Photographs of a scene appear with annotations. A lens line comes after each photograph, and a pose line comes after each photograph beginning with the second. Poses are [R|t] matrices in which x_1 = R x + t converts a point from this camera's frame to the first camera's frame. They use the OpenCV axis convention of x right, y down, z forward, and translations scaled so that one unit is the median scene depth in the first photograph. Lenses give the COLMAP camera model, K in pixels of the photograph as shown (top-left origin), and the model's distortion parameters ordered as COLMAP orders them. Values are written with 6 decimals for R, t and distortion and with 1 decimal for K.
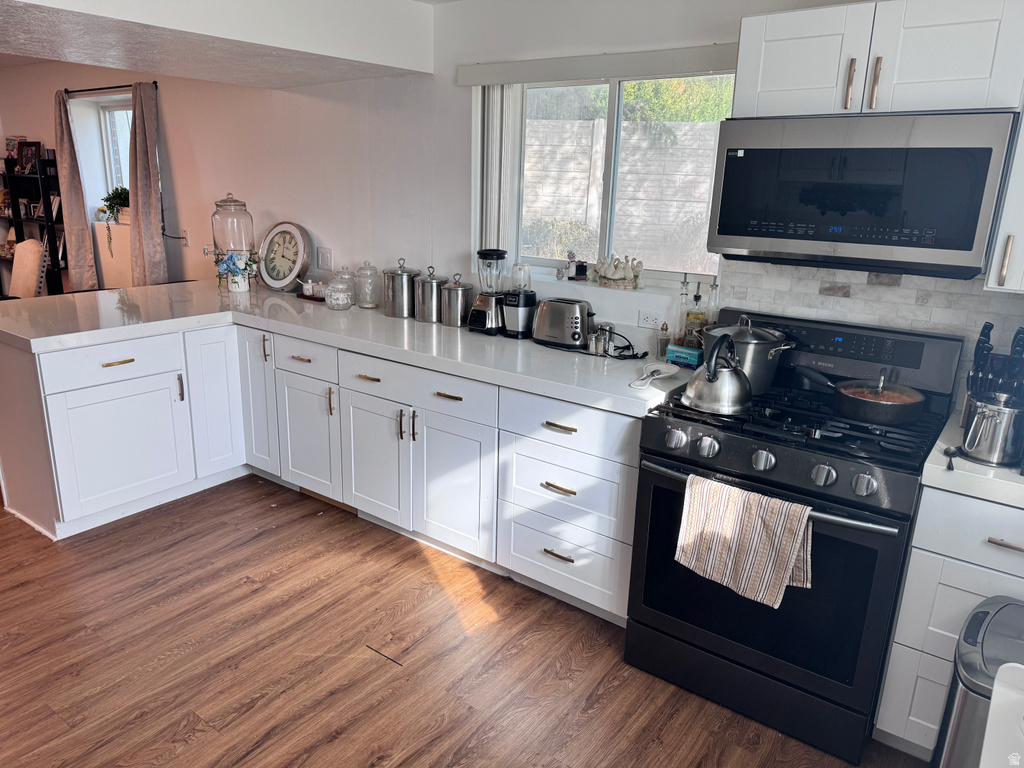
lens RADIAL K [[722.3, 0, 512.0], [0, 722.3, 384.0], [0, 0, 1]] dist [0.002072, 0.000000]
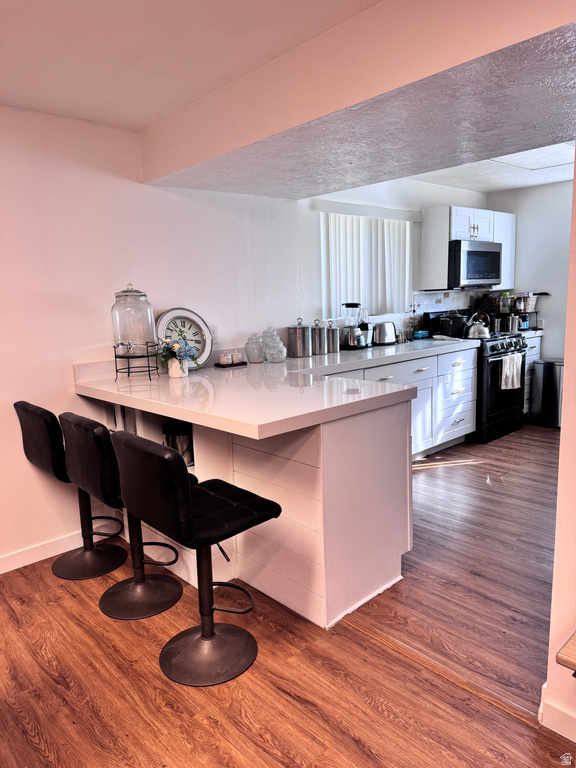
lens RADIAL K [[541.7, 0, 288.0], [0, 541.7, 384.0], [0, 0, 1]] dist [0.002072, 0.000000]
pose [[0.180522, -0.200159, 0.962989, -1.279949], [0.299972, 0.943633, 0.139903, -0.213844], [-0.936712, 0.263614, 0.230388, 0.819640]]
